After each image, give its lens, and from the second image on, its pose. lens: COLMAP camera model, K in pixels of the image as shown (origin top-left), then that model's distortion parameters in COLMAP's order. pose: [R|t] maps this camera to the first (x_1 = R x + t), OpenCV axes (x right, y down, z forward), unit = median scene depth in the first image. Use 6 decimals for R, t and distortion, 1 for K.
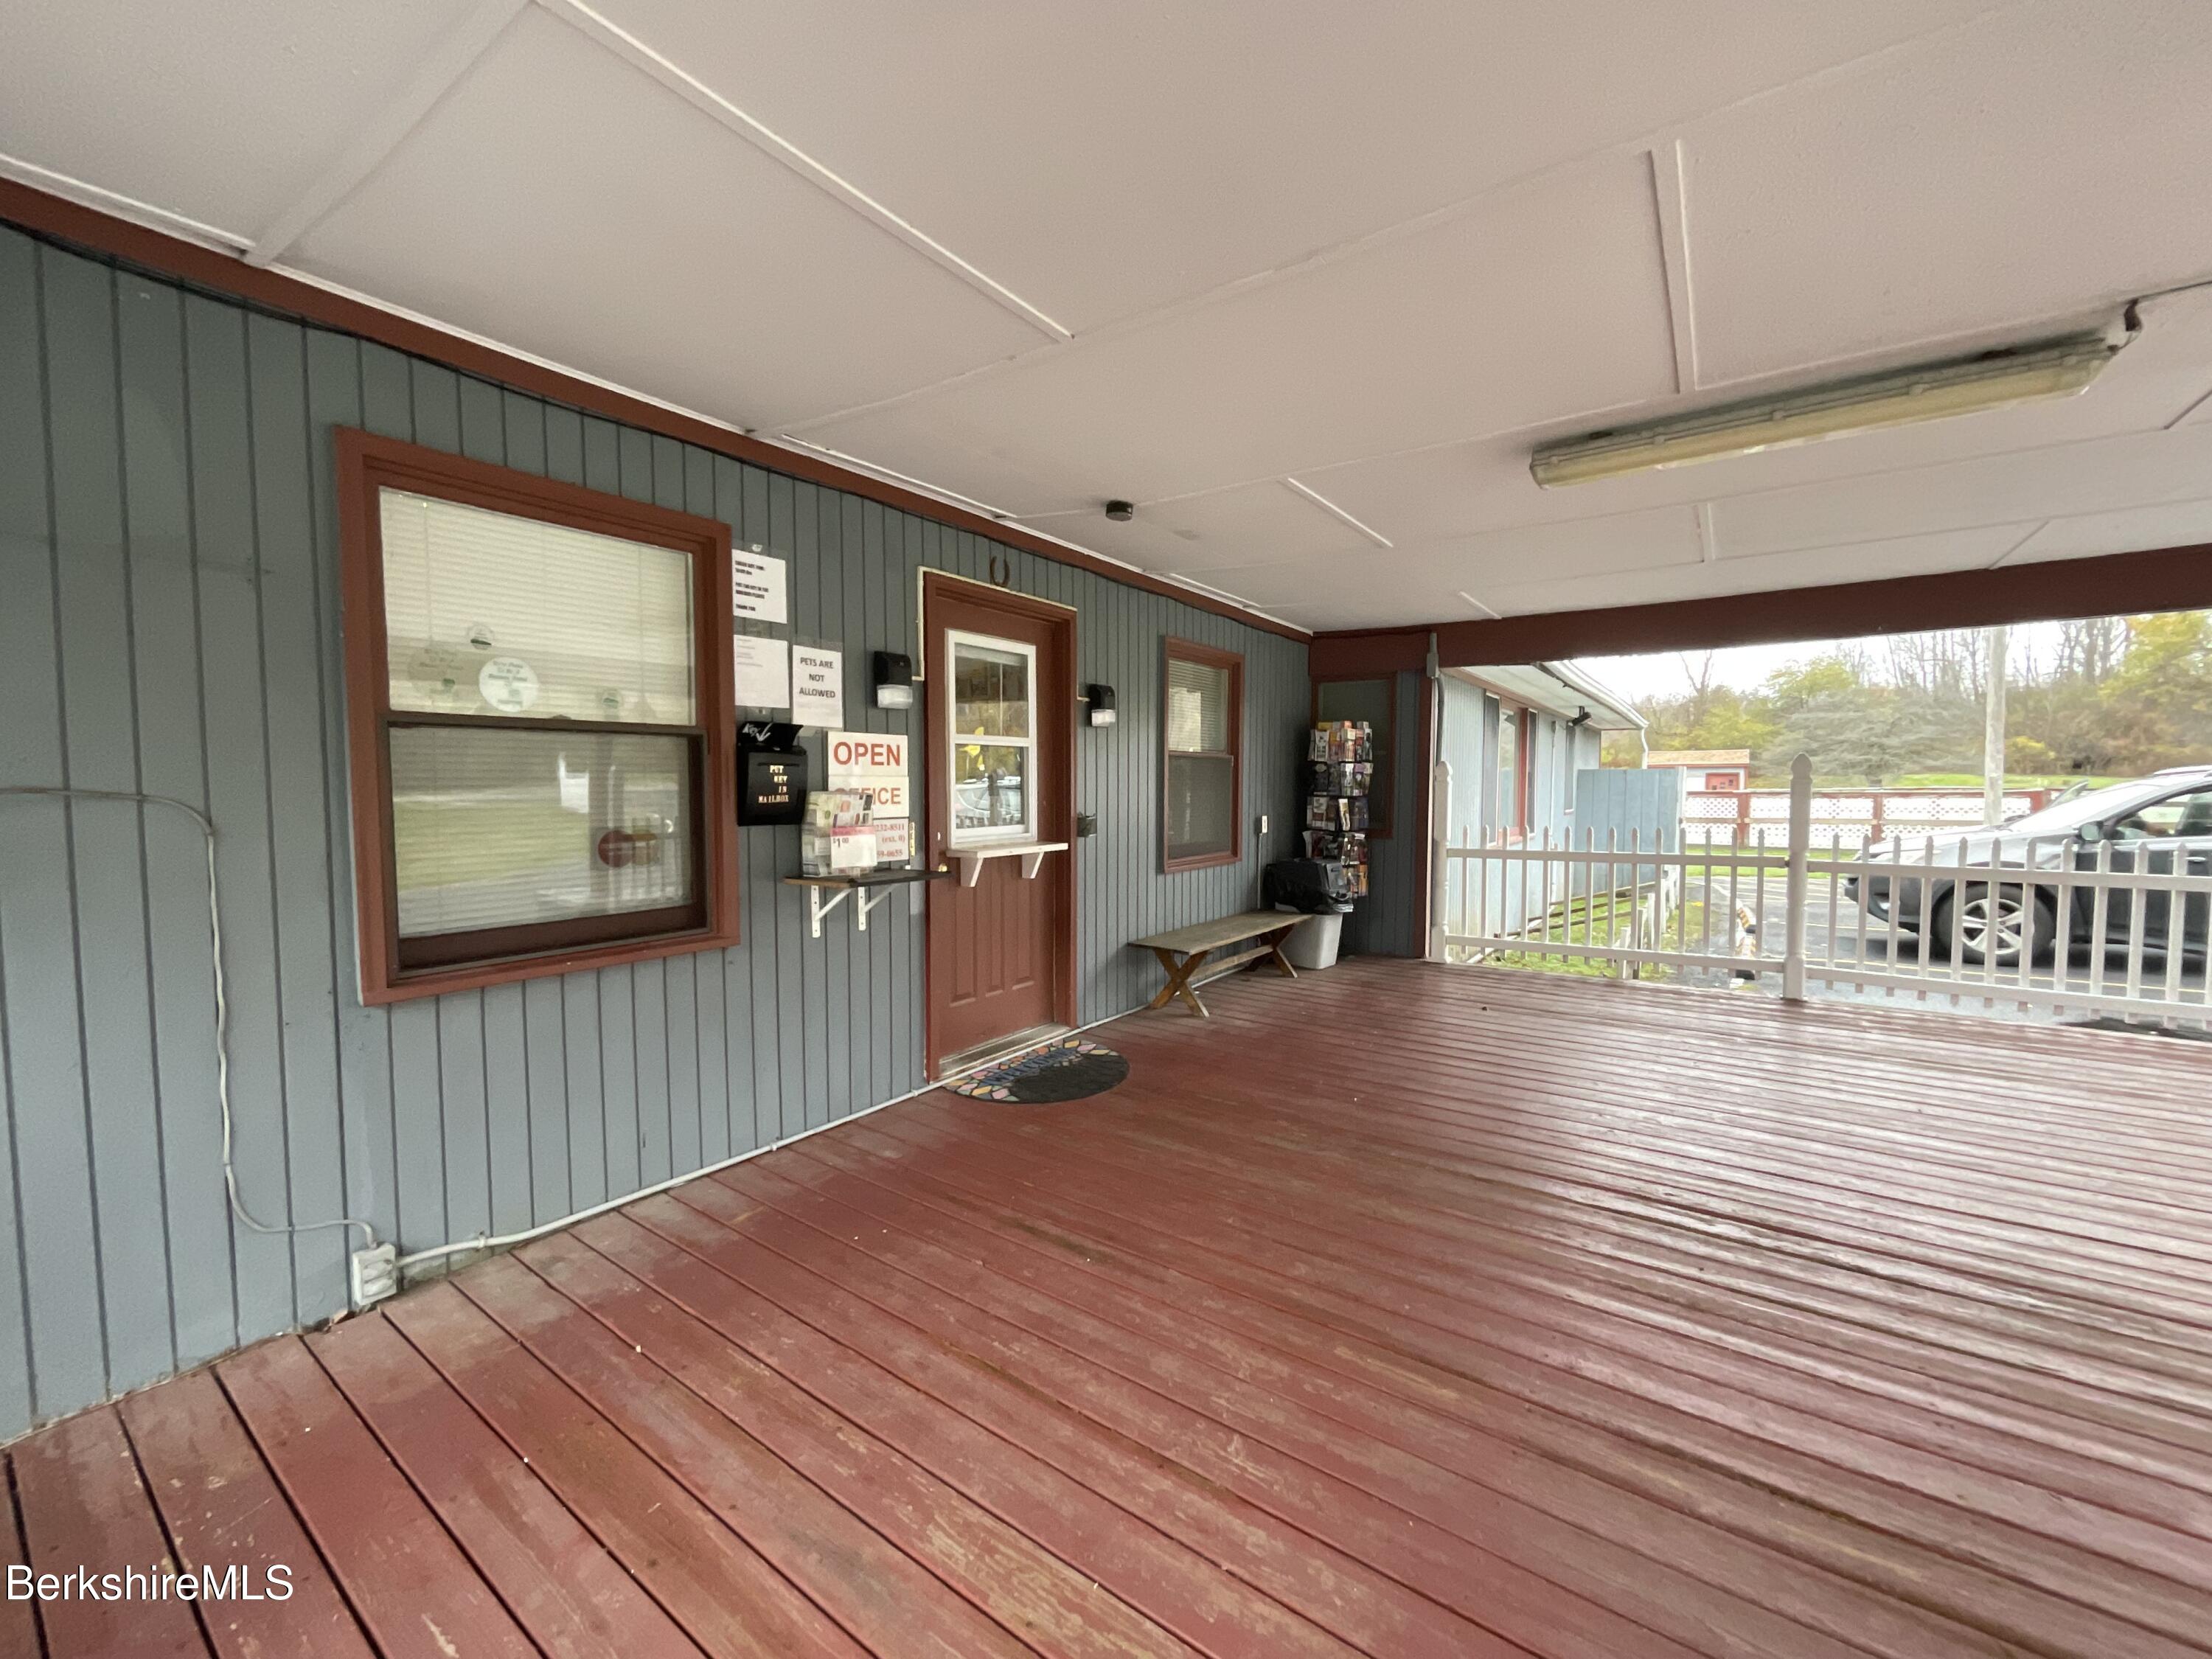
lens RADIAL K [[889.1, 0, 1106.6], [0, 889.1, 831.7], [0, 0, 1]] dist [-0.000664, 0.000142]
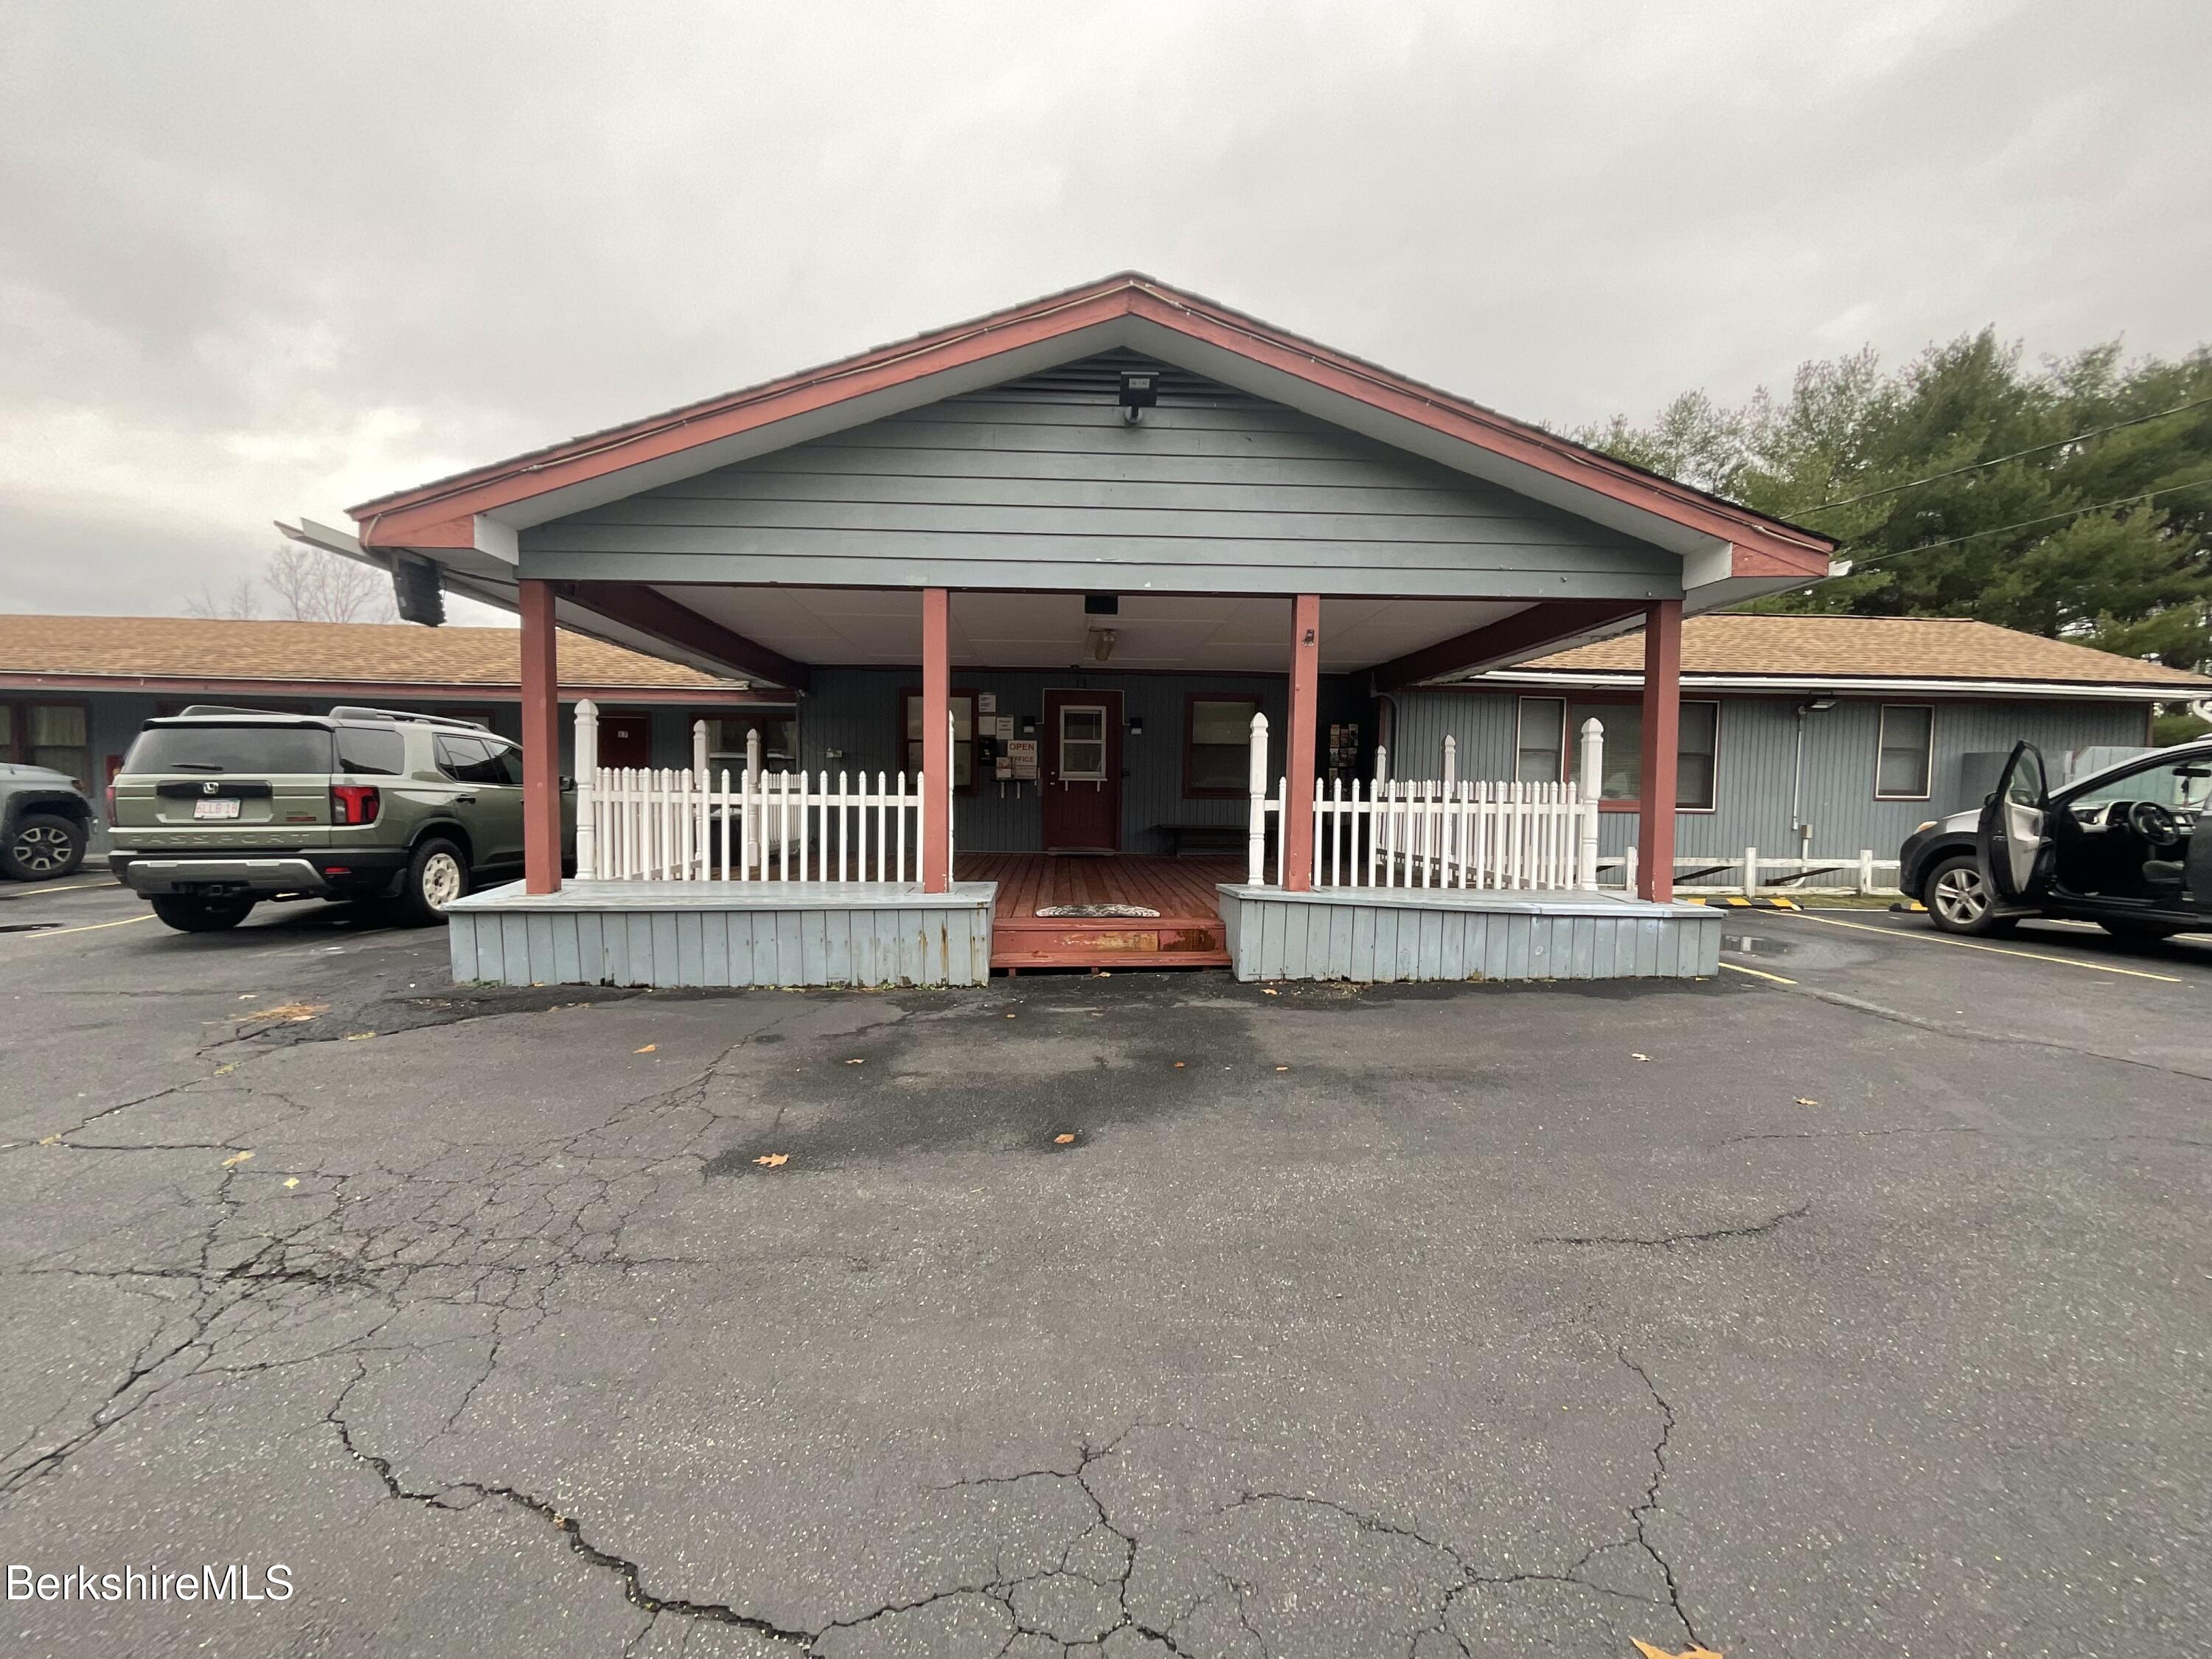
lens RADIAL K [[889.1, 0, 1103.0], [0, 889.1, 830.6], [0, 0, 1]] dist [-0.000664, 0.000142]
pose [[0.622356, 0.042435, -0.781583, 2.446590], [-0.057555, 0.998307, 0.008371, 0.175045], [0.780615, 0.039774, 0.623745, -0.809490]]
